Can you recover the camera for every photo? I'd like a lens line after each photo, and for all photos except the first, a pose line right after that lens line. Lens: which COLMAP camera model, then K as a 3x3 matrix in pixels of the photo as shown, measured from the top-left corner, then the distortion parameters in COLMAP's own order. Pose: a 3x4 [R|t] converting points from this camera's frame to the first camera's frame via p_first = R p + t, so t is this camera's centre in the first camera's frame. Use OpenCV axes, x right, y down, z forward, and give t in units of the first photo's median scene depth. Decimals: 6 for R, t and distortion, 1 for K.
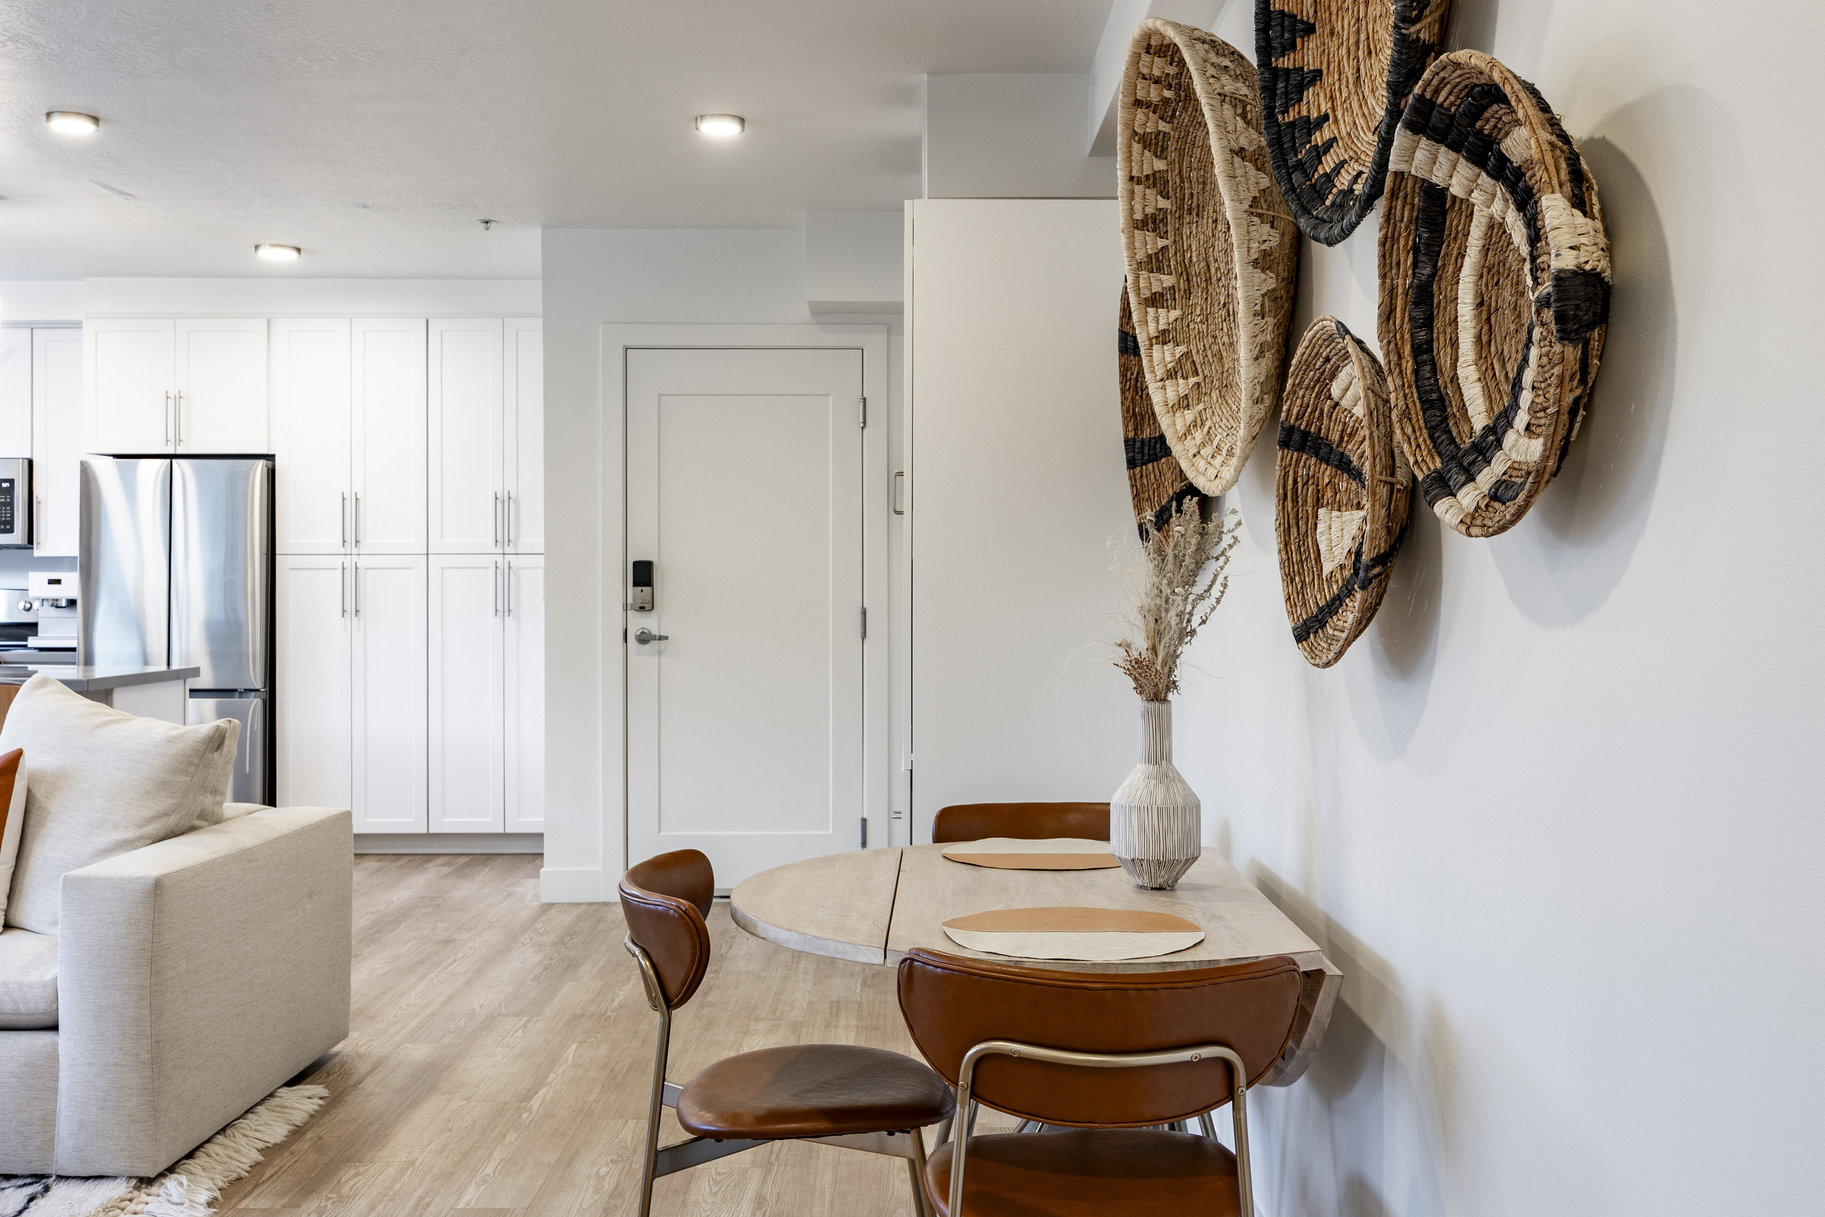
lens RADIAL K [[1694.2, 0, 877.9], [0, 1694.2, 573.1], [0, 0, 1]] dist [-0.001647, 0.000000]
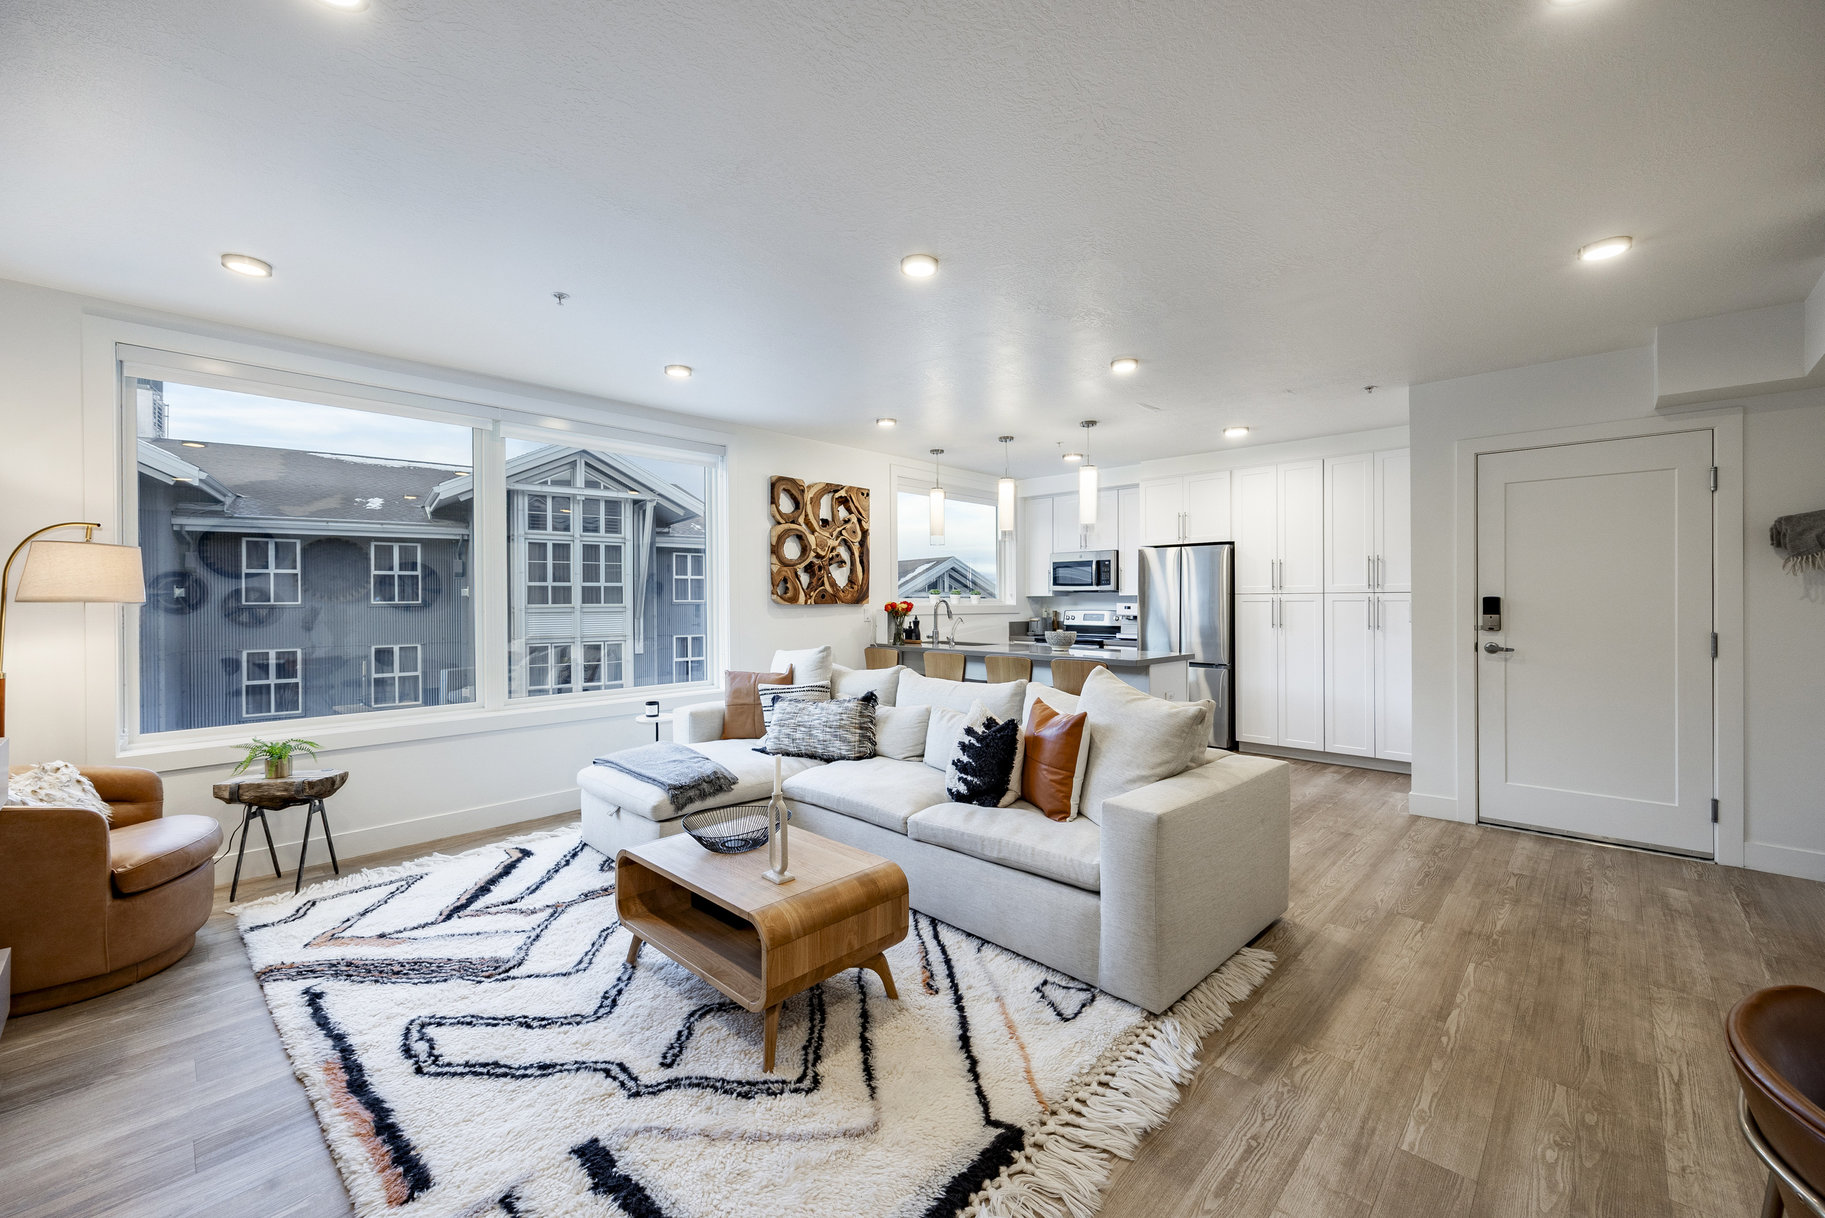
lens RADIAL K [[719.0, 0, 924.7], [0, 719.0, 598.0], [0, 0, 1]] dist [0.003448, -0.000372]
pose [[0.734552, -0.003963, -0.678541, -0.075071], [0.001921, 0.999991, -0.003761, -0.004859], [0.678550, 0.001459, 0.734553, 0.201679]]
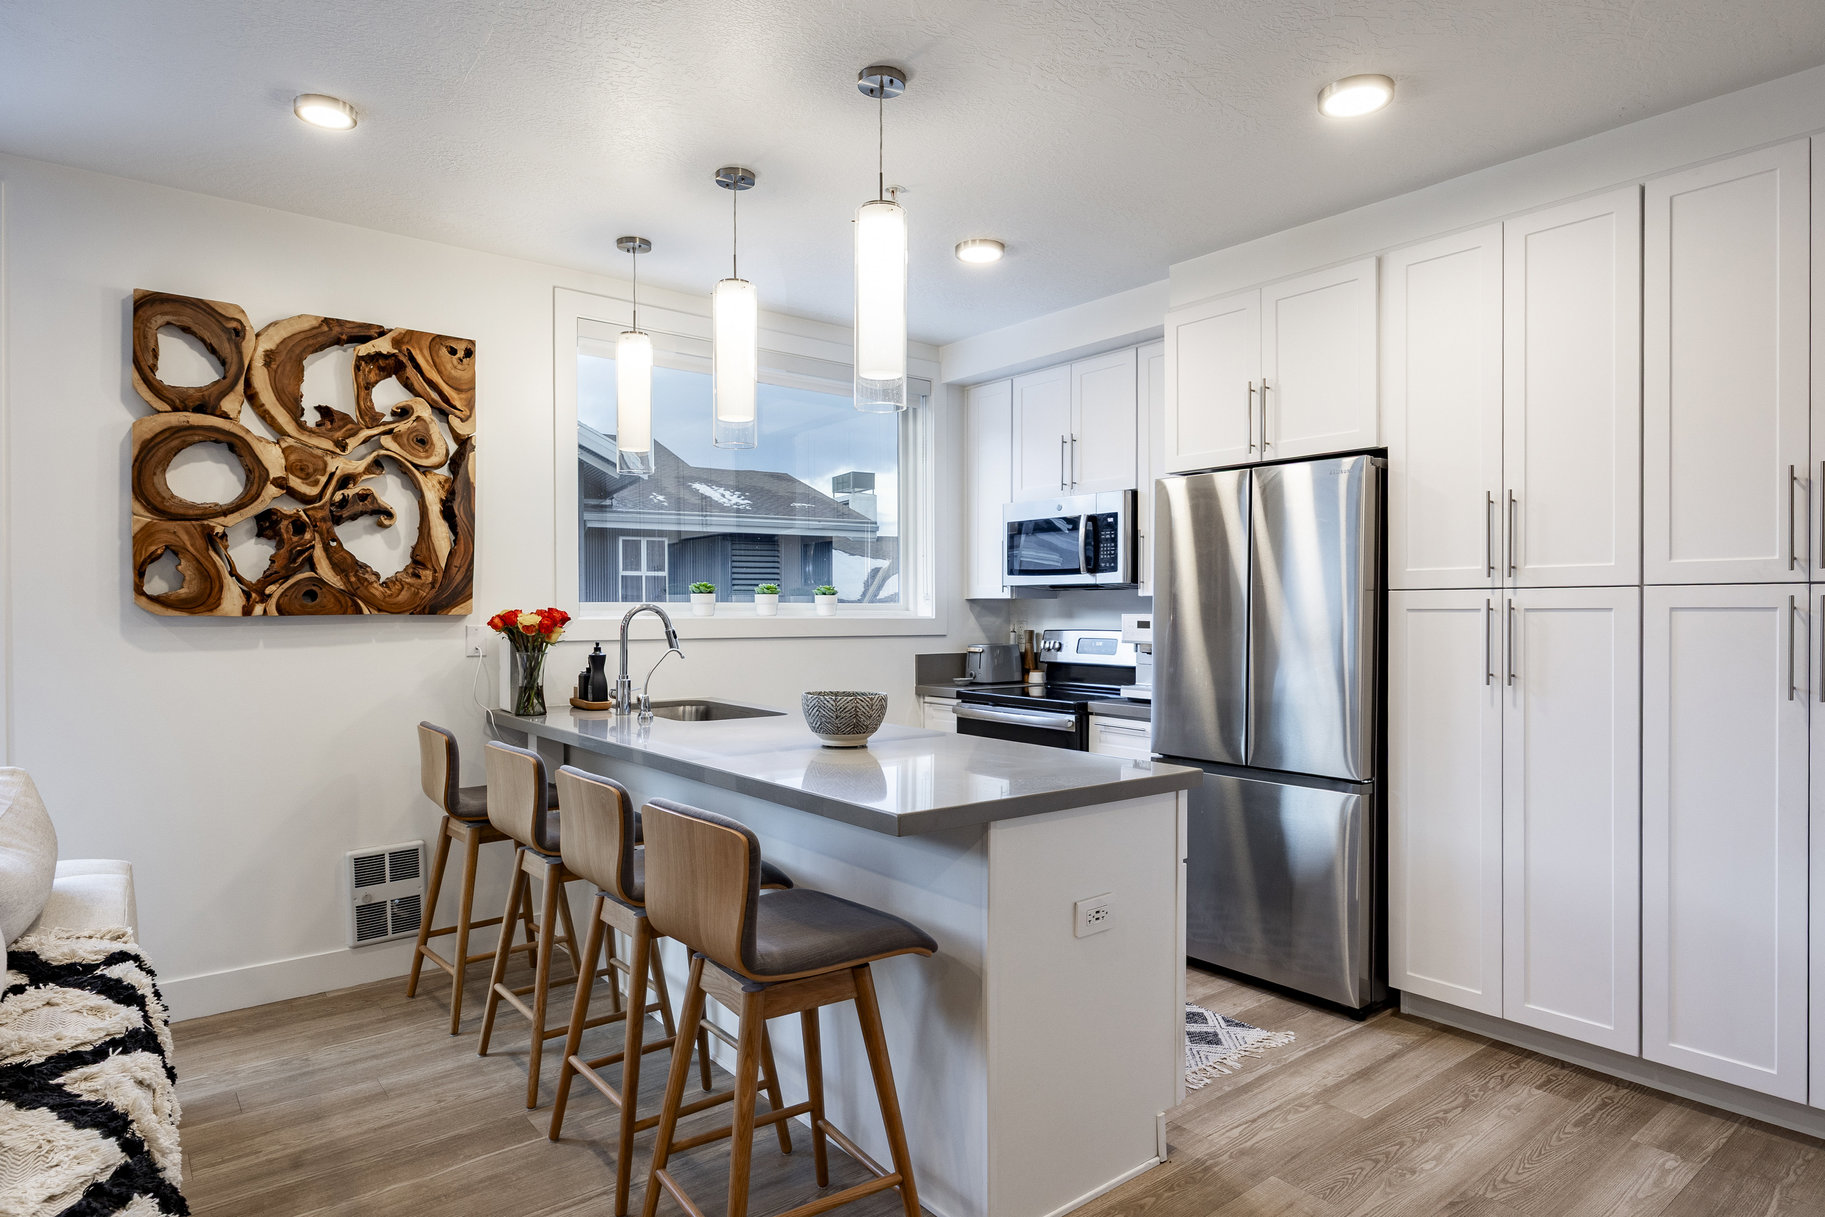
lens RADIAL K [[1005.3, 0, 918.6], [0, 1005.3, 612.7], [0, 0, 1]] dist [-0.014902, 0.000709]
pose [[0.632361, 0.003365, -0.774666, -0.187692], [-0.001050, 0.999993, 0.003487, -0.003244], [0.774673, -0.001392, 0.632361, 0.703134]]
